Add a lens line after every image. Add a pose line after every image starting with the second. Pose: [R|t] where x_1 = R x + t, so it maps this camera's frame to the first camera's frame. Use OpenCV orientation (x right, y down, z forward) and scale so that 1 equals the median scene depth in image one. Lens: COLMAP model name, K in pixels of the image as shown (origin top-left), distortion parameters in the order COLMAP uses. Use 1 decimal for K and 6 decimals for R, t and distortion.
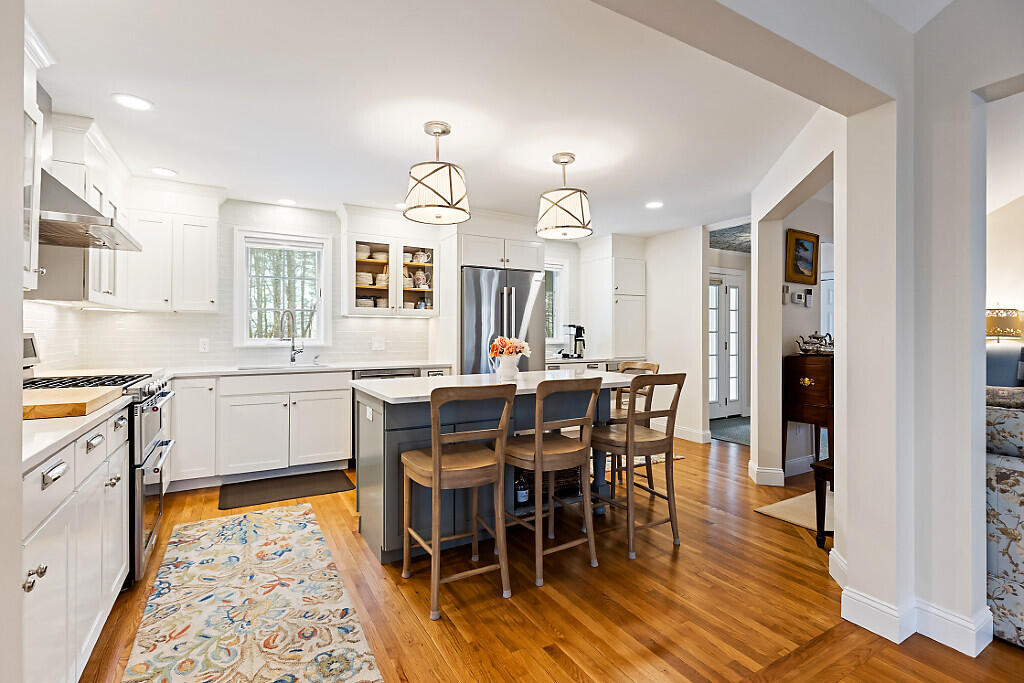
lens RADIAL K [[470.6, 0, 502.7], [0, 470.6, 339.1], [0, 0, 1]] dist [-0.001279, -0.000919]
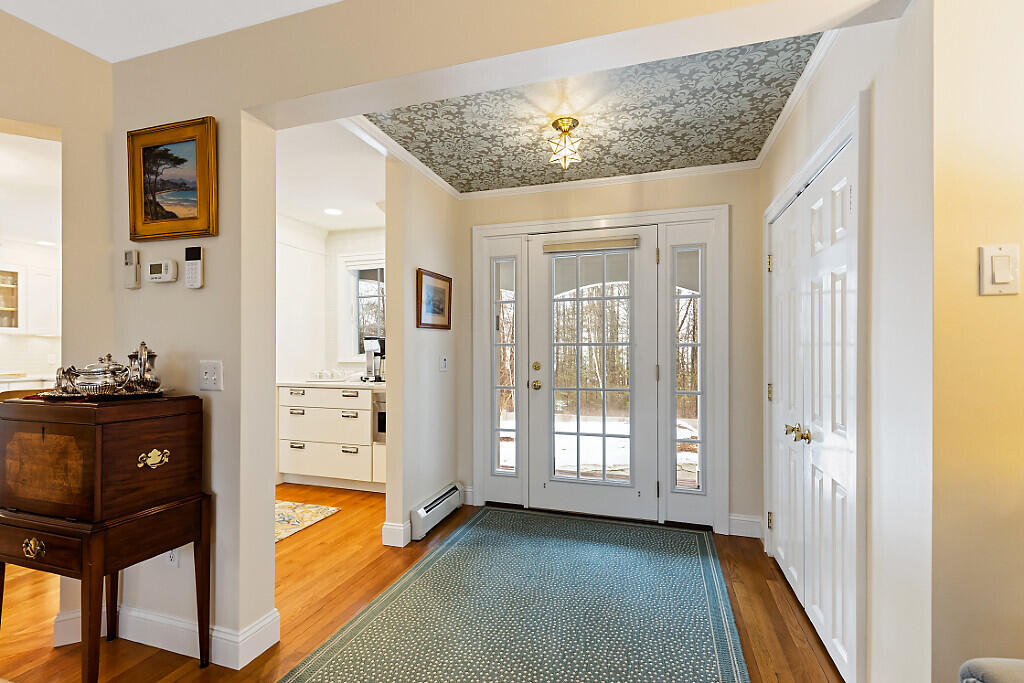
lens RADIAL K [[470.6, 0, 508.1], [0, 470.6, 347.9], [0, 0, 1]] dist [-0.001279, -0.000919]
pose [[0.674688, -0.005386, -0.738083, 1.176699], [-0.004960, 0.999918, -0.011830, -0.007421], [0.738086, 0.011642, 0.674606, 0.918235]]
